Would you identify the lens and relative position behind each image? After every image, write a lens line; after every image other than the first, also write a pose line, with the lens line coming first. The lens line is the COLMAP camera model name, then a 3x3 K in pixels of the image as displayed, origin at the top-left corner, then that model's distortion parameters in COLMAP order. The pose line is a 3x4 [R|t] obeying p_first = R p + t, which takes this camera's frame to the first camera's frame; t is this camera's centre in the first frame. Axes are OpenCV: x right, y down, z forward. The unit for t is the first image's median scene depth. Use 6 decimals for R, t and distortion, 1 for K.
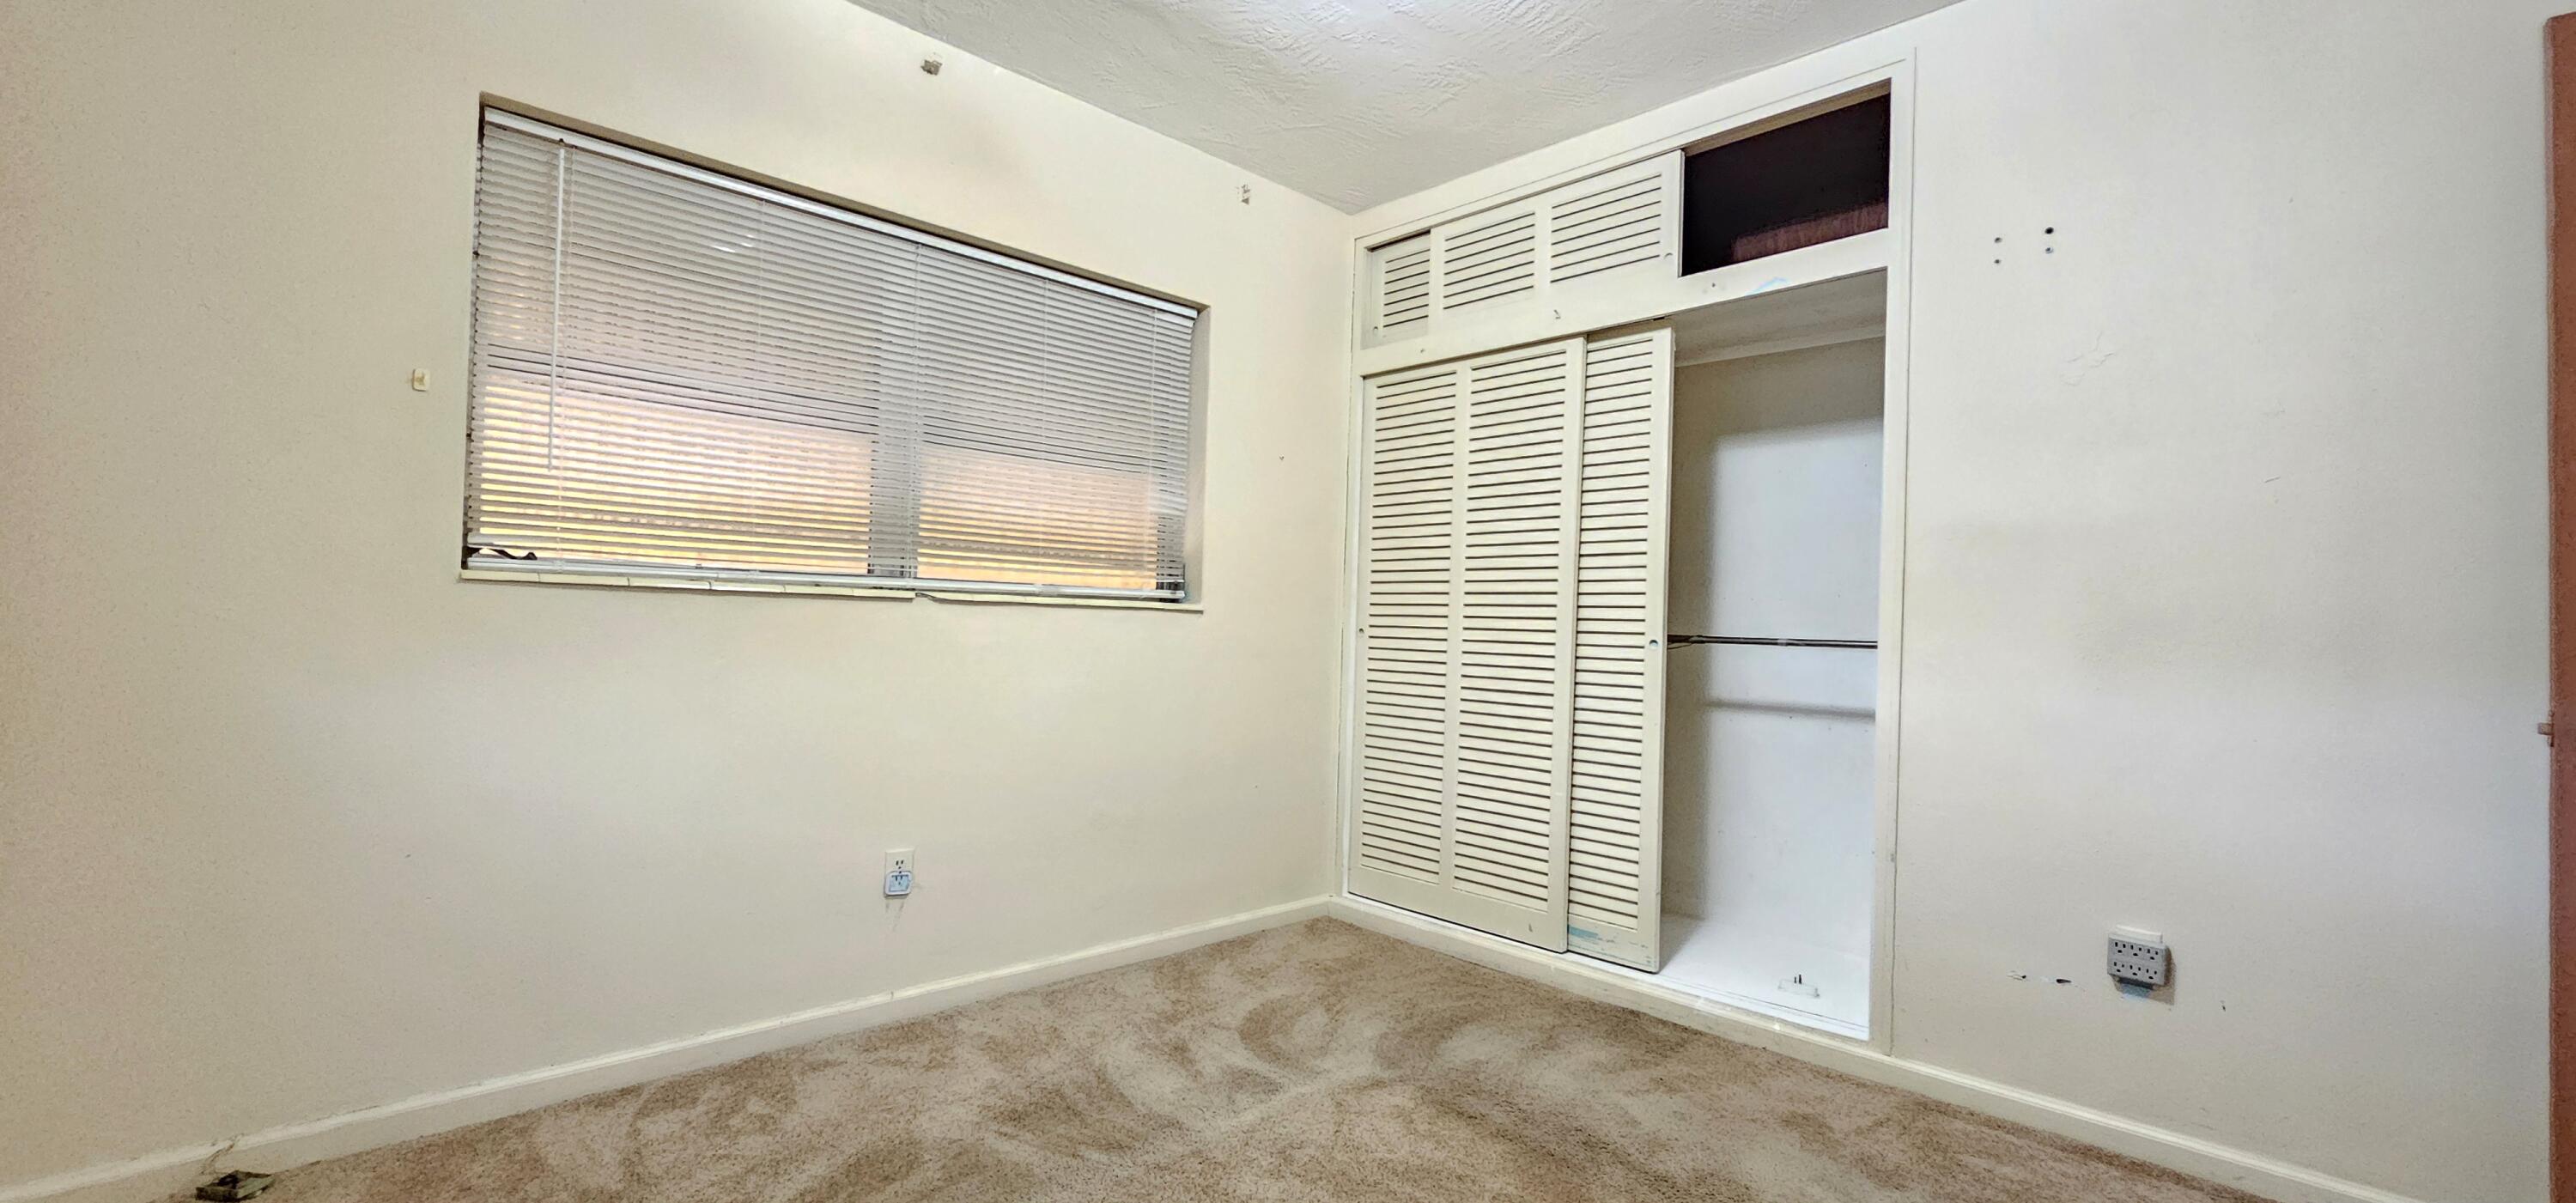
lens RADIAL K [[1051.2, 0, 1301.9], [0, 1051.2, 610.0], [0, 0, 1]] dist [0.000490, -0.000621]
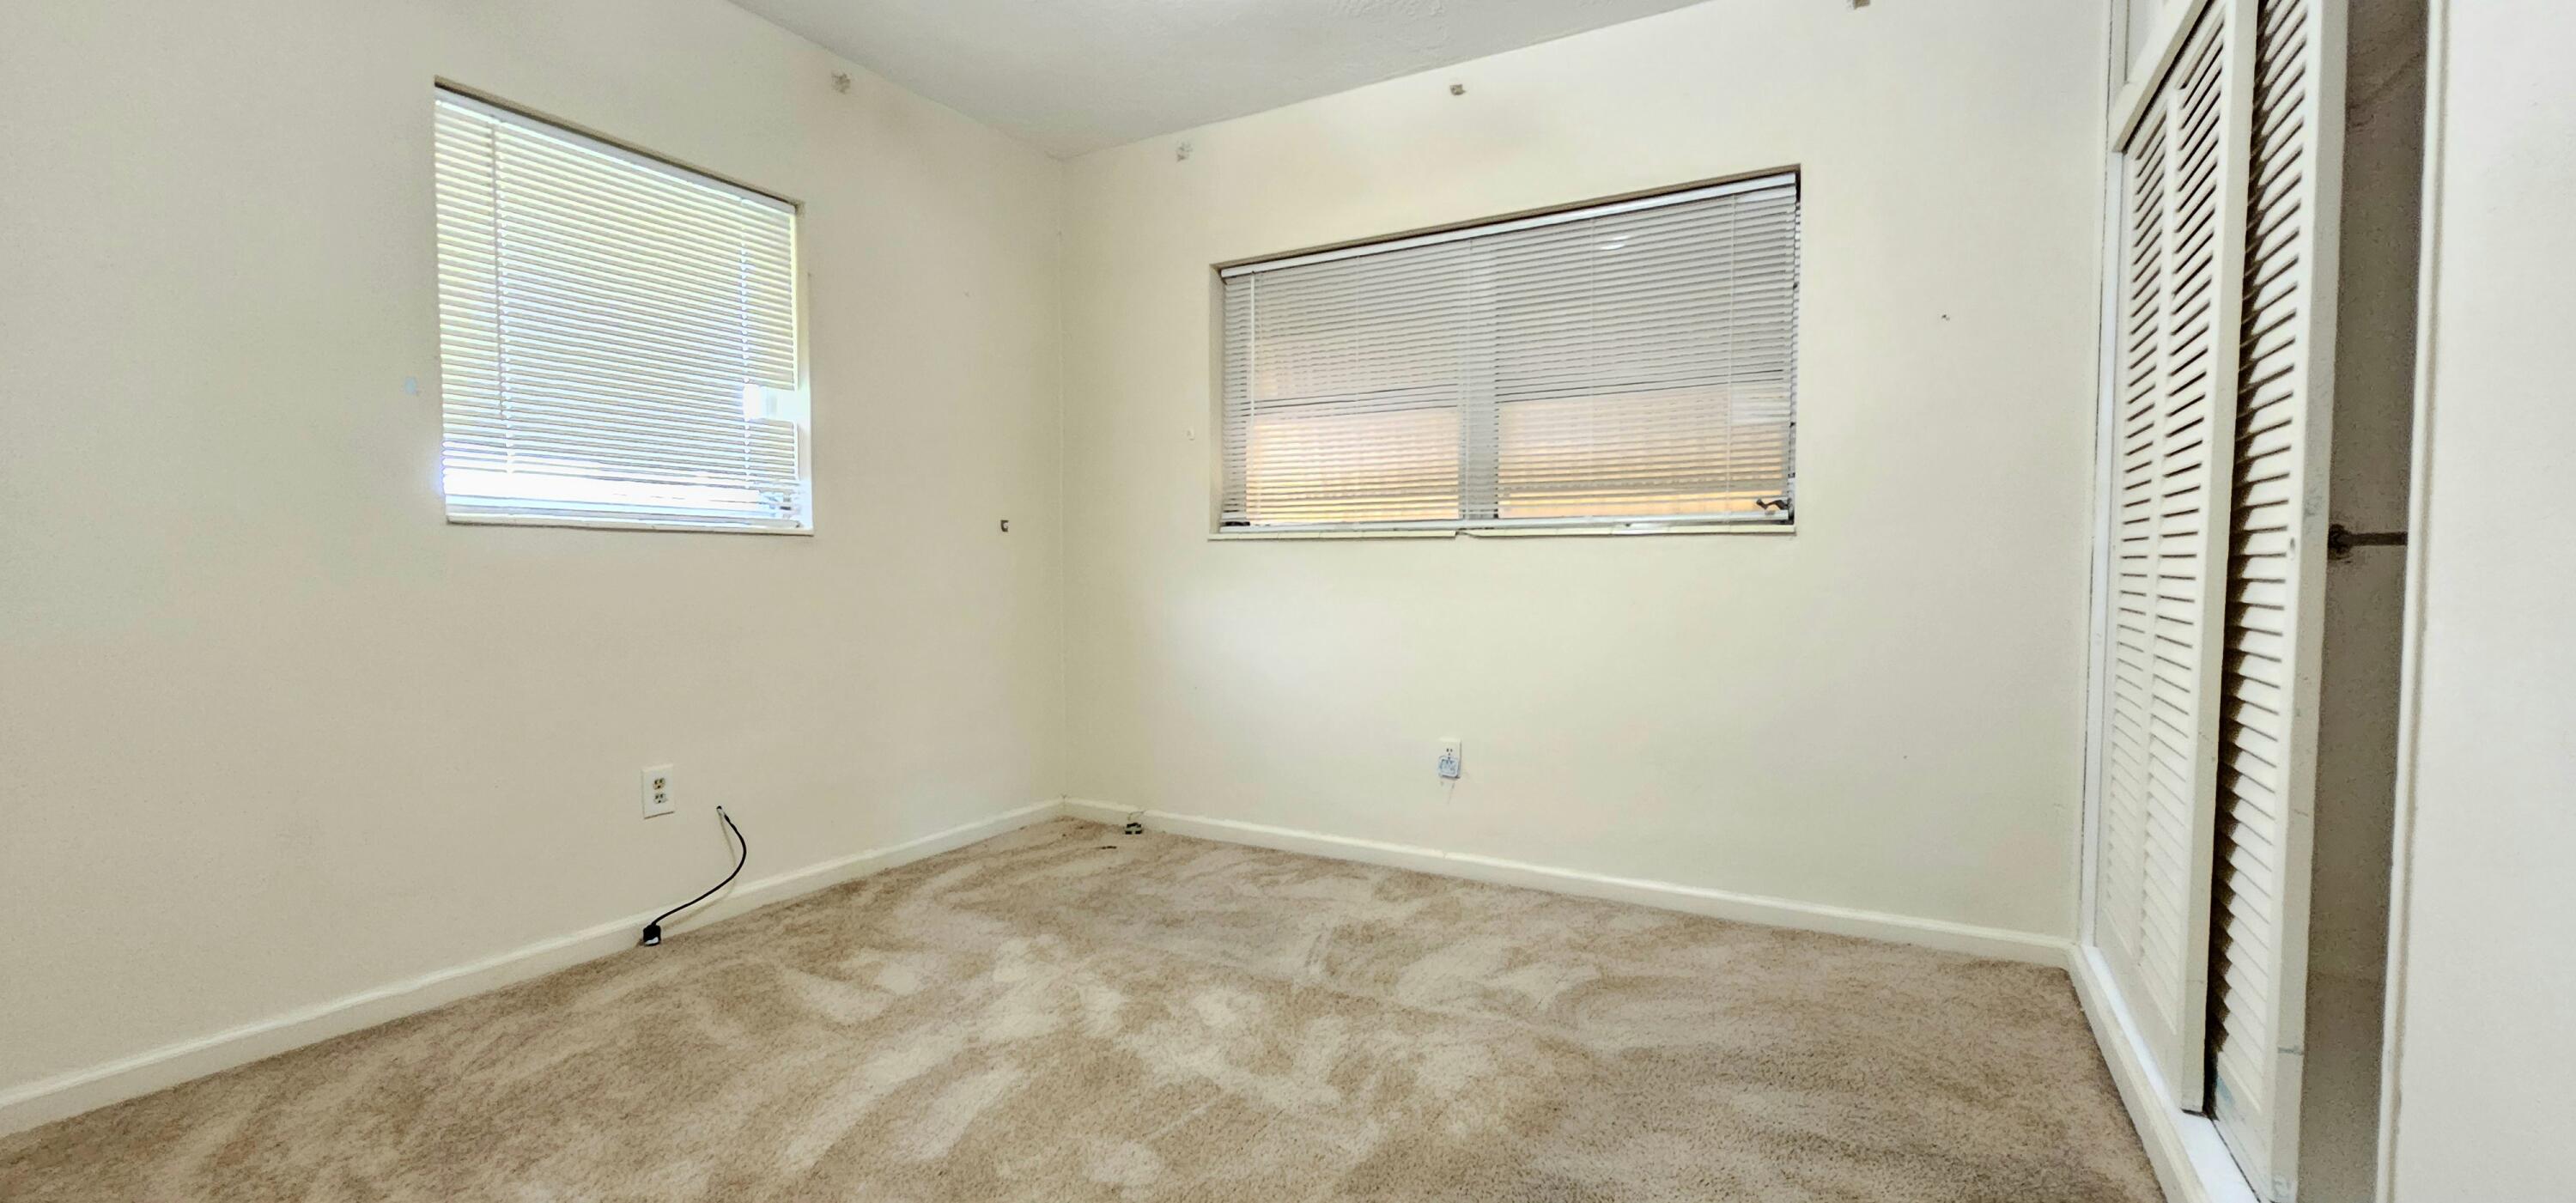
lens RADIAL K [[1051.2, 0, 1293.3], [0, 1051.2, 607.7], [0, 0, 1]] dist [0.000490, -0.000621]
pose [[0.291953, 0.006165, -0.956413, 0.658180], [0.020463, 0.999710, 0.012691, 0.047000], [0.956214, -0.023276, 0.291743, 0.410971]]
